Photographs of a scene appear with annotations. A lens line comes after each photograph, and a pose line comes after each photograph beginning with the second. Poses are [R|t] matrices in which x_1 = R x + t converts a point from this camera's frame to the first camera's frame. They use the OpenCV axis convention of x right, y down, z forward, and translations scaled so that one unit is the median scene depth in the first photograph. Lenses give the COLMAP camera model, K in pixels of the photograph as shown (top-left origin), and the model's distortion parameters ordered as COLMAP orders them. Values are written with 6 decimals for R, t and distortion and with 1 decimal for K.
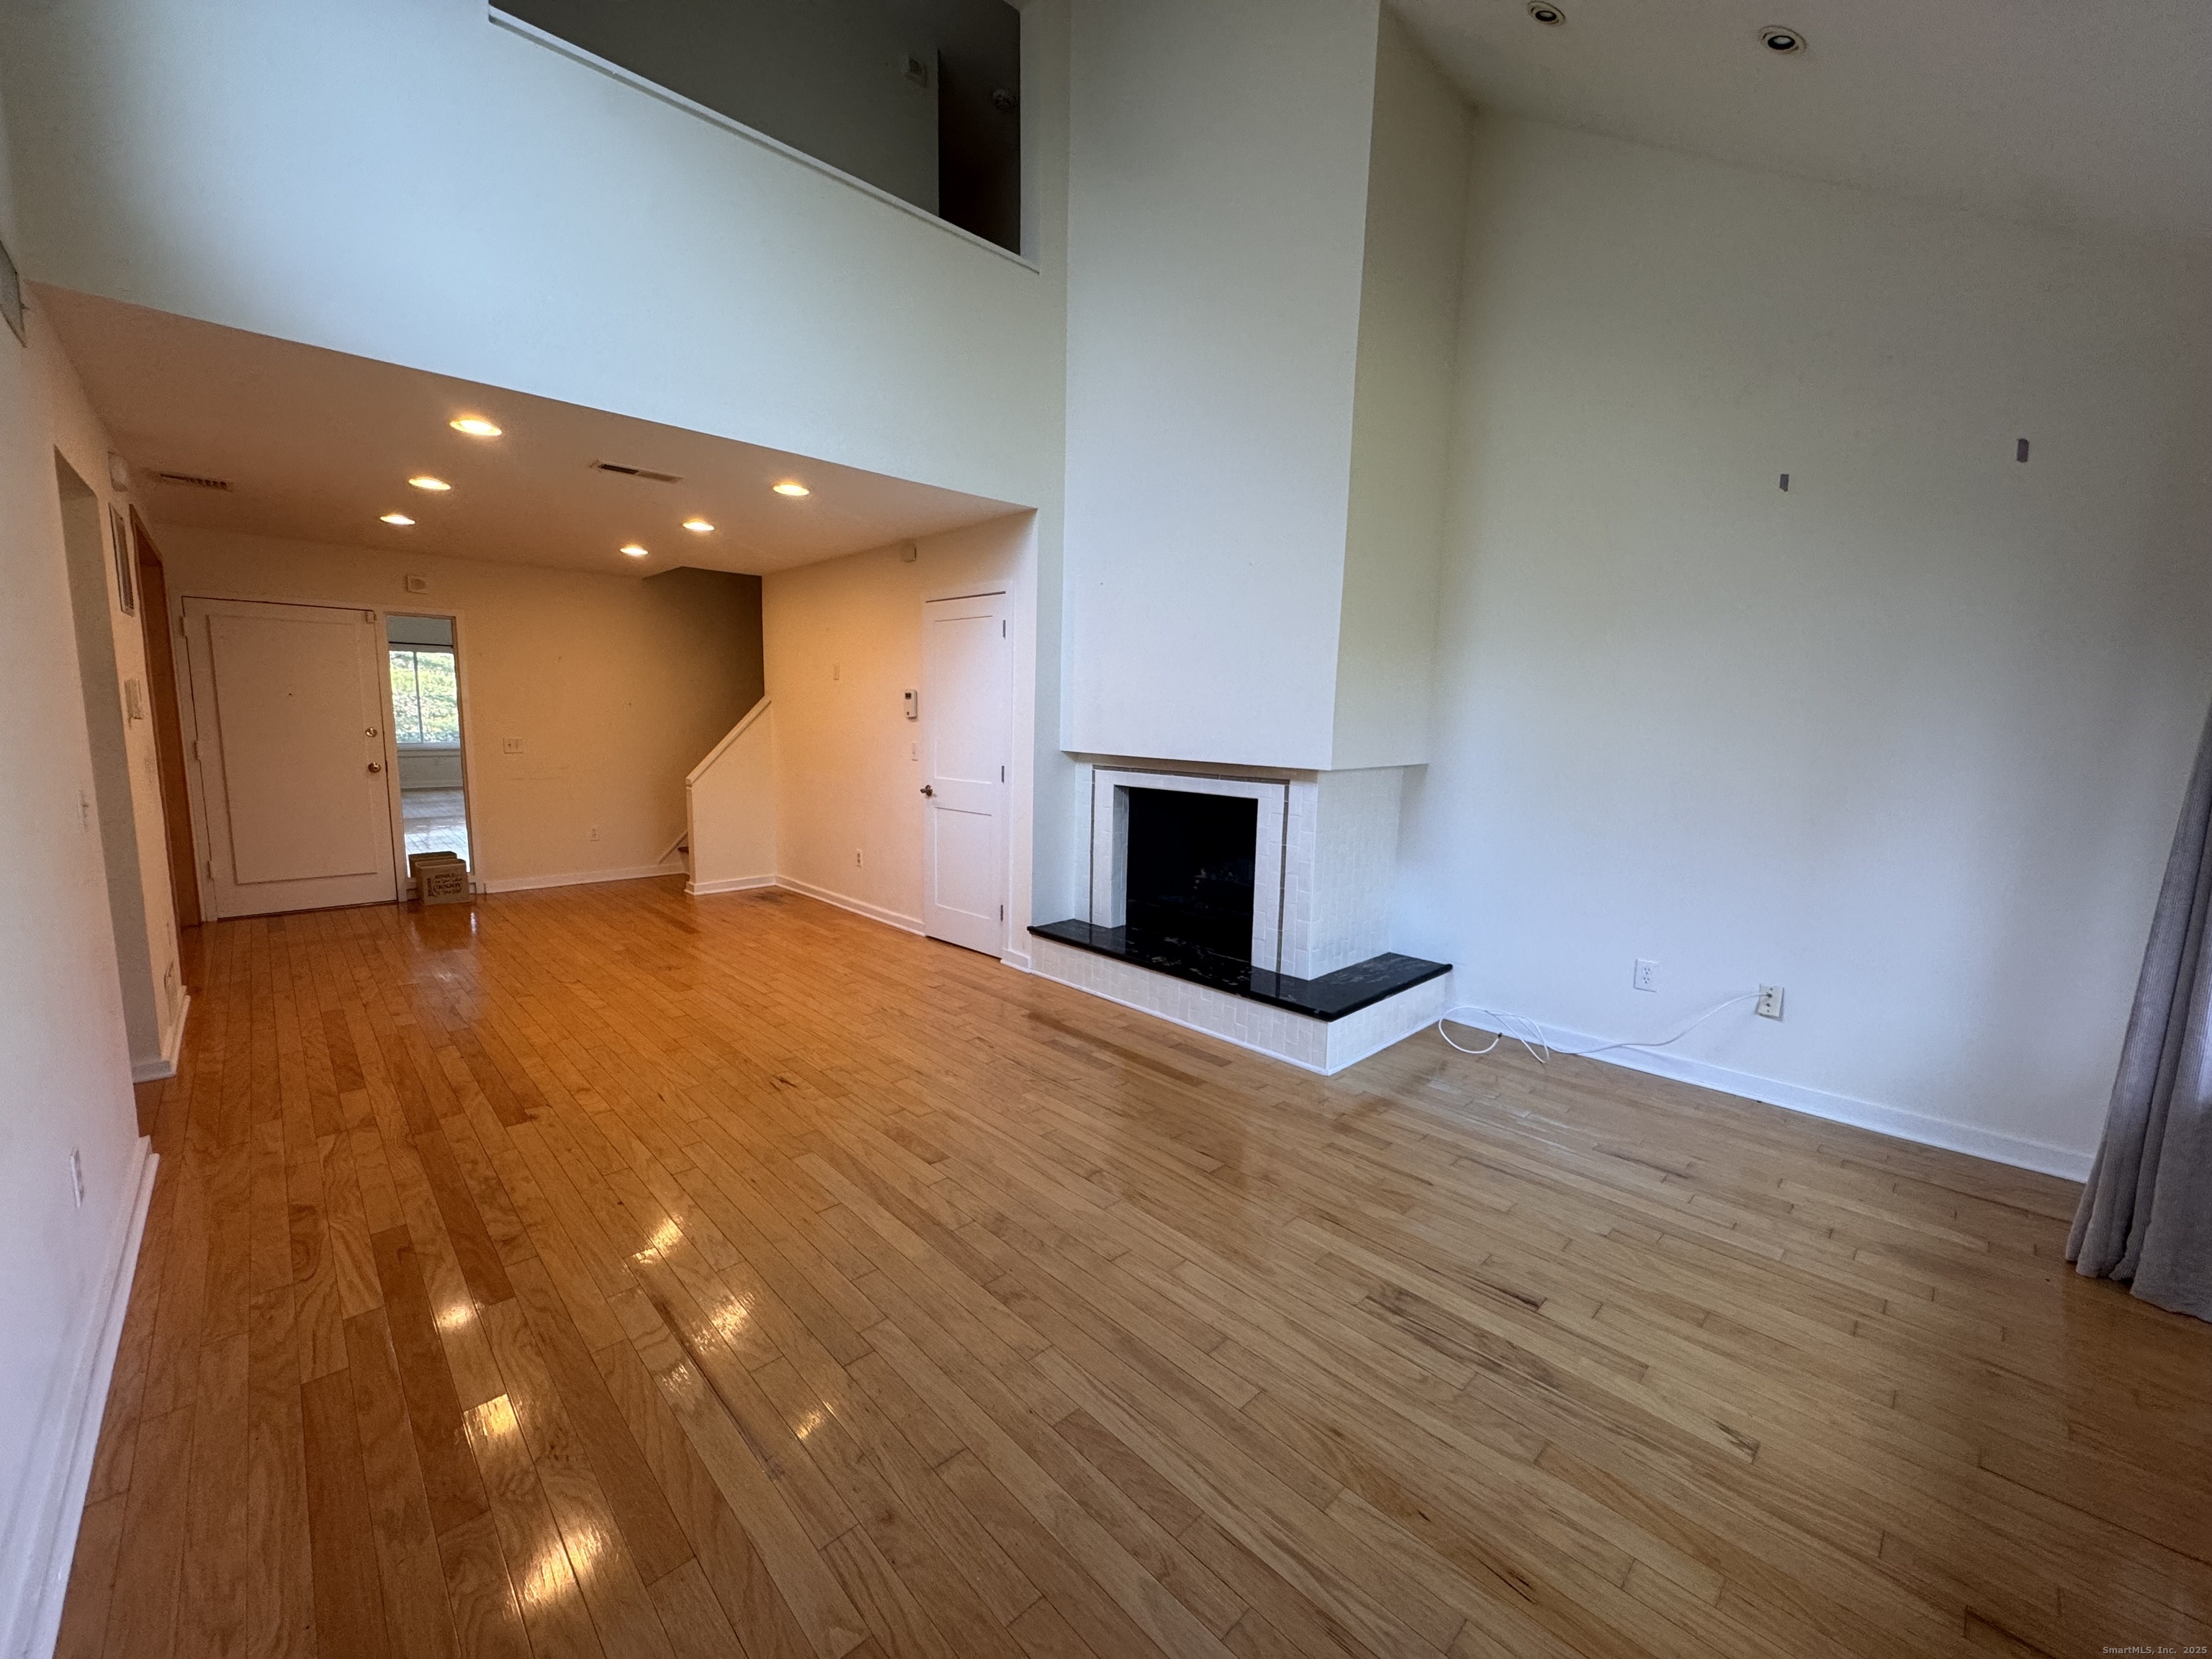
lens RADIAL K [[876.6, 0, 1101.9], [0, 876.6, 833.9], [0, 0, 1]] dist [-0.001948, 0.000278]
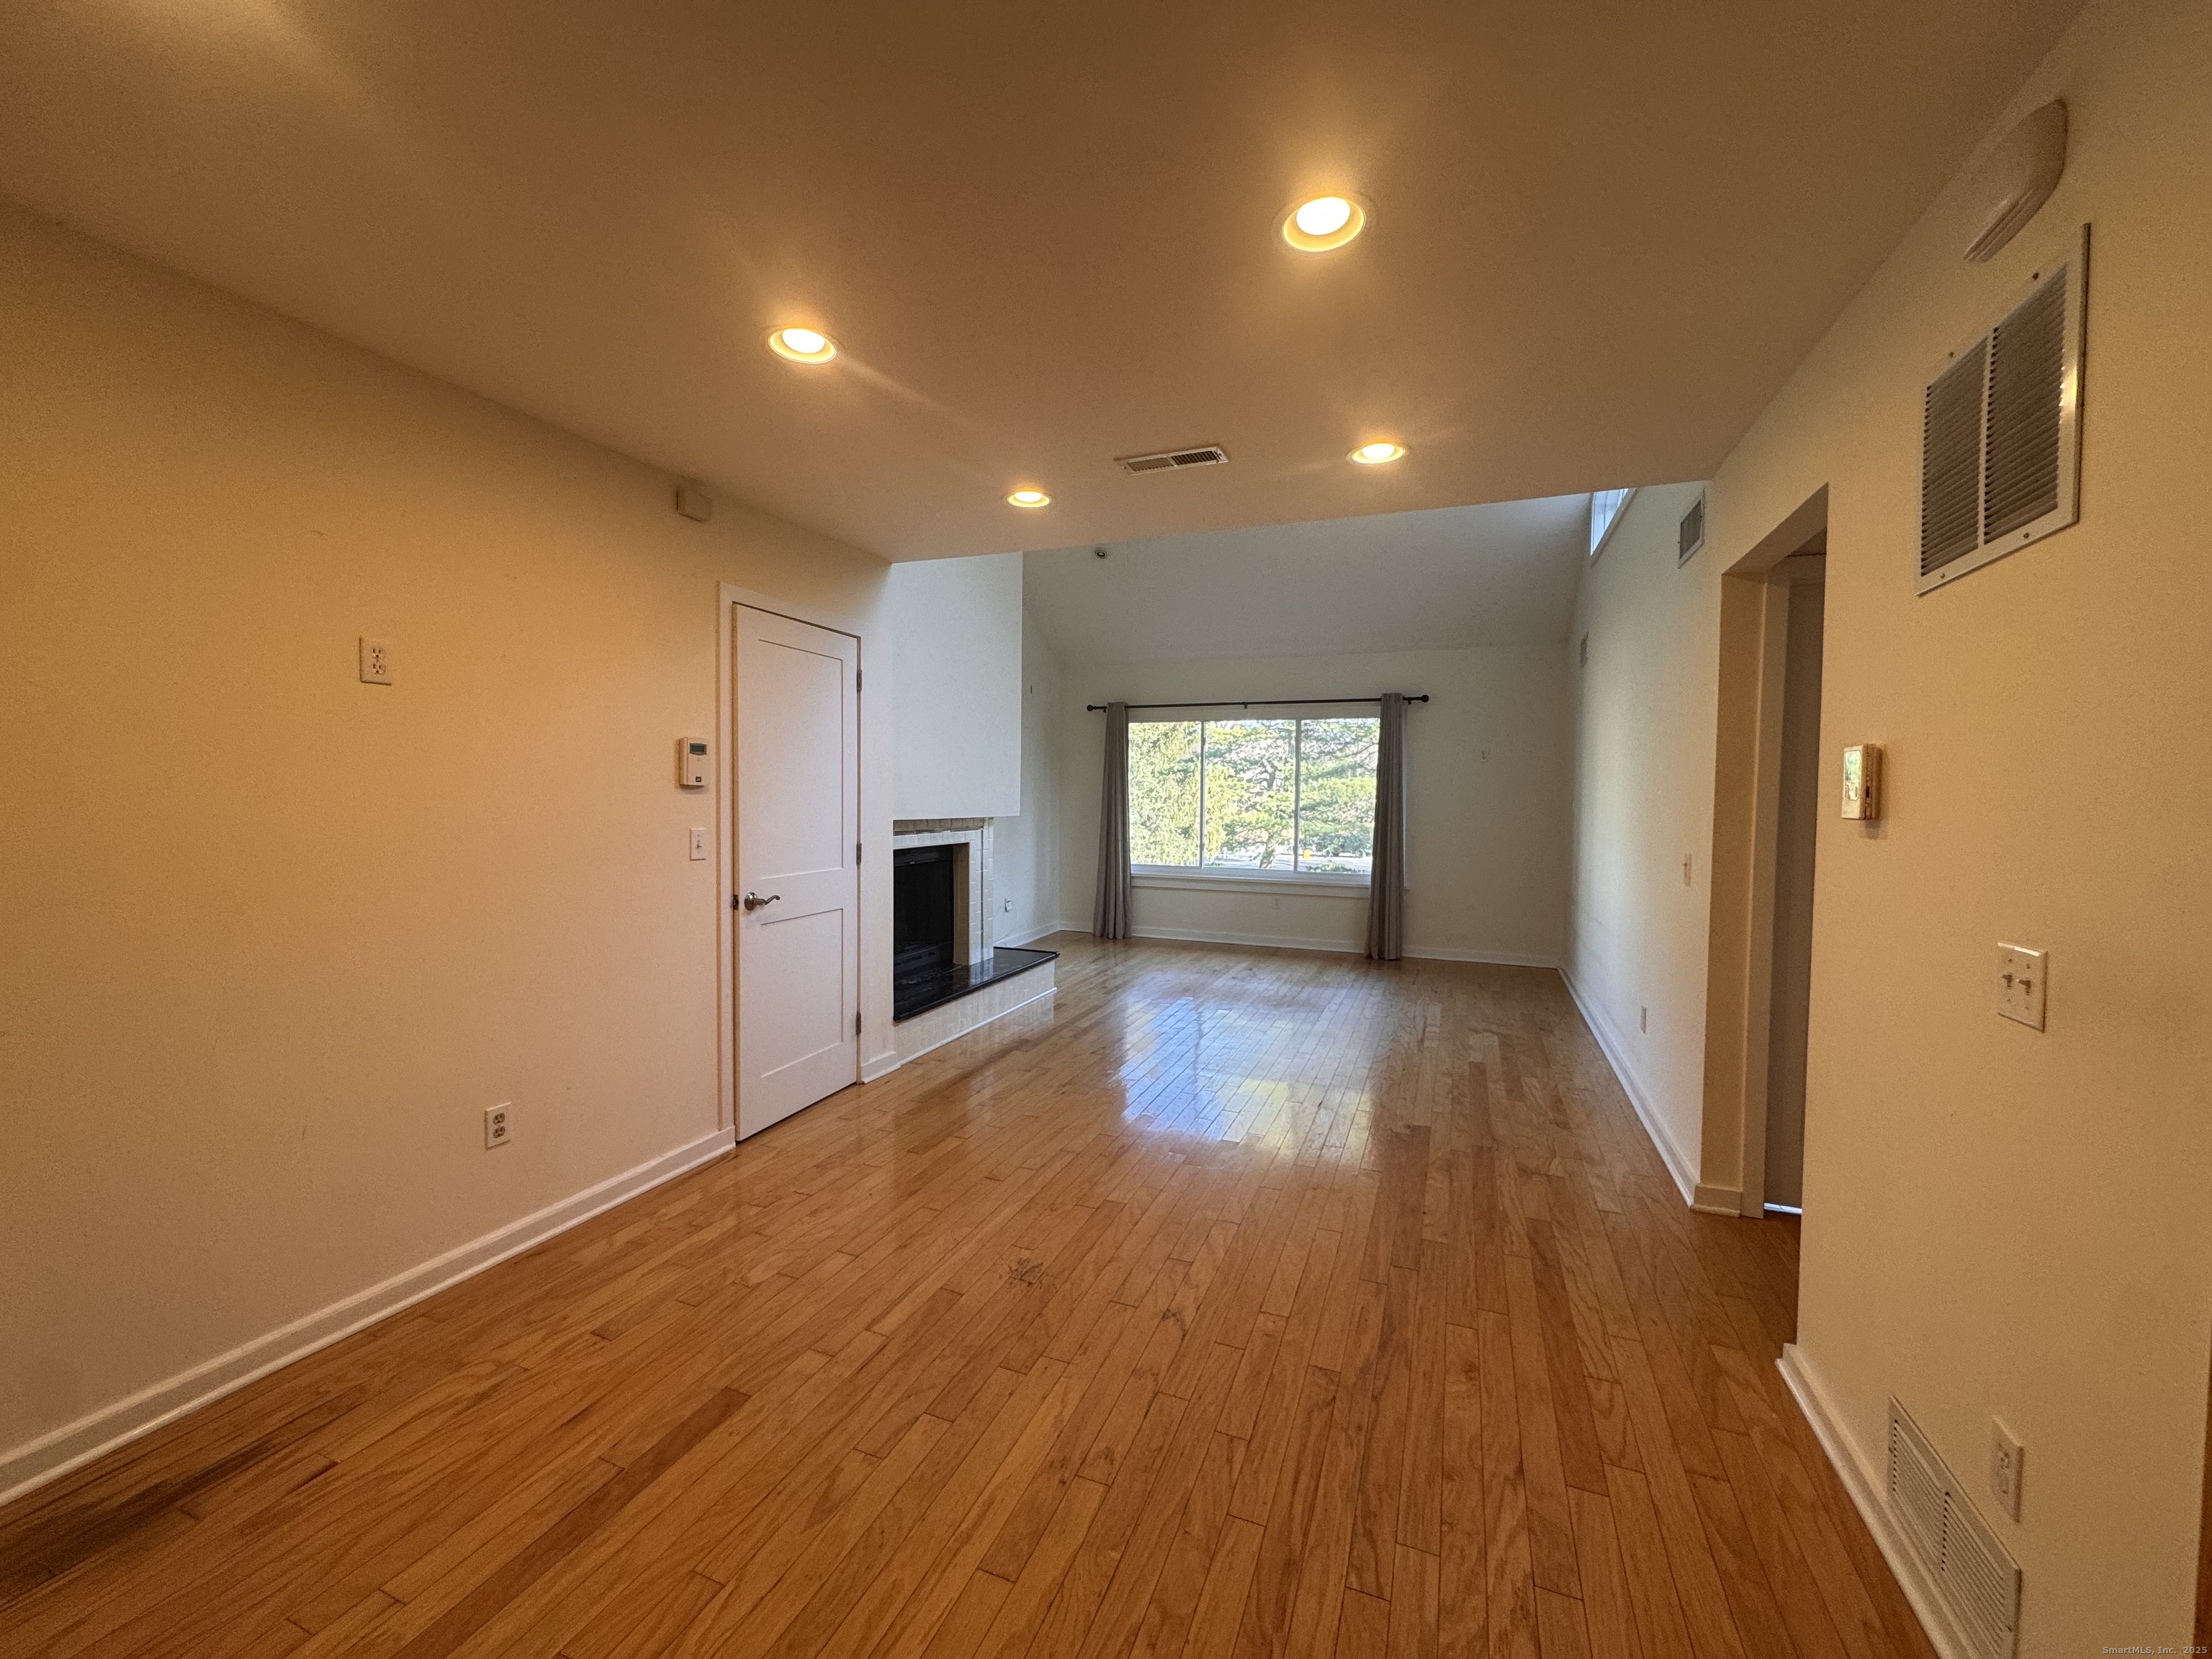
lens RADIAL K [[876.6, 0, 1111.3], [0, 876.6, 825.6], [0, 0, 1]] dist [-0.001948, 0.000278]
pose [[-0.414250, -0.057390, 0.908352, -1.564046], [0.104346, 0.988435, 0.110036, -0.260661], [-0.904162, 0.140365, -0.403471, 1.814126]]
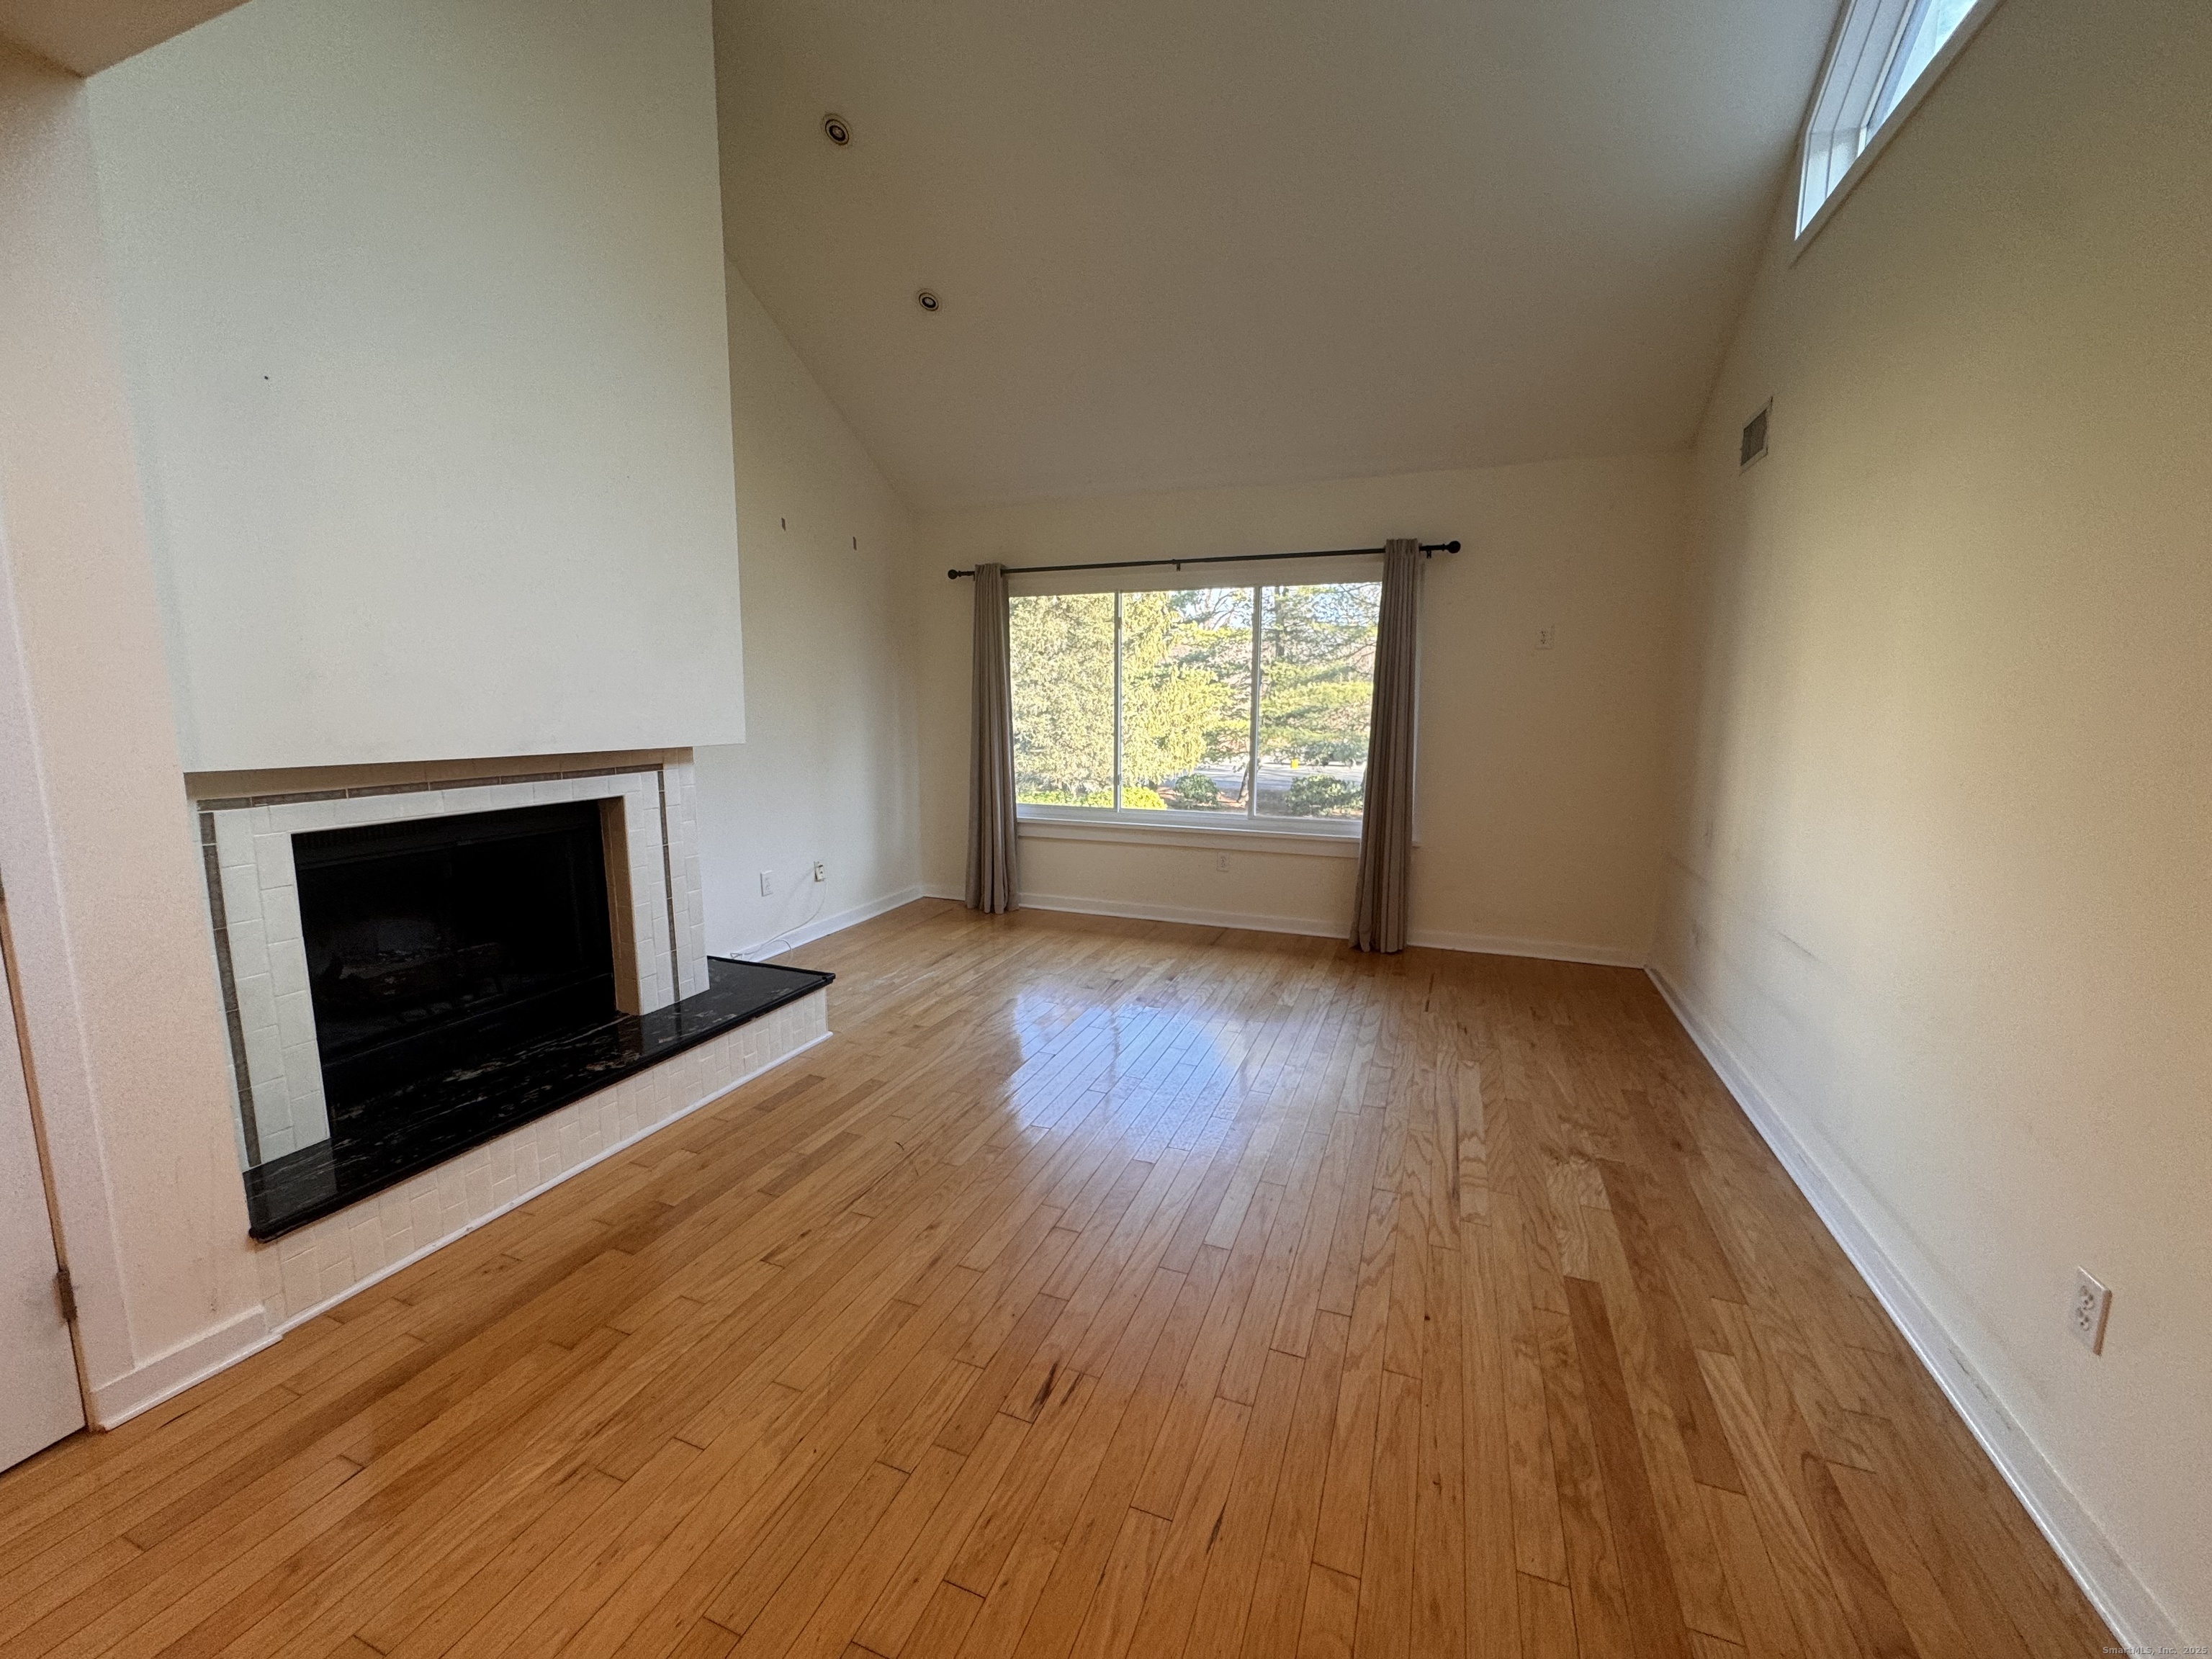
lens RADIAL K [[876.6, 0, 1107.3], [0, 876.6, 826.7], [0, 0, 1]] dist [-0.001948, 0.000278]
pose [[-0.420648, -0.150006, 0.894736, -0.894076], [0.110661, 0.970387, 0.214715, -0.173230], [-0.900449, 0.189332, -0.391592, 1.243791]]
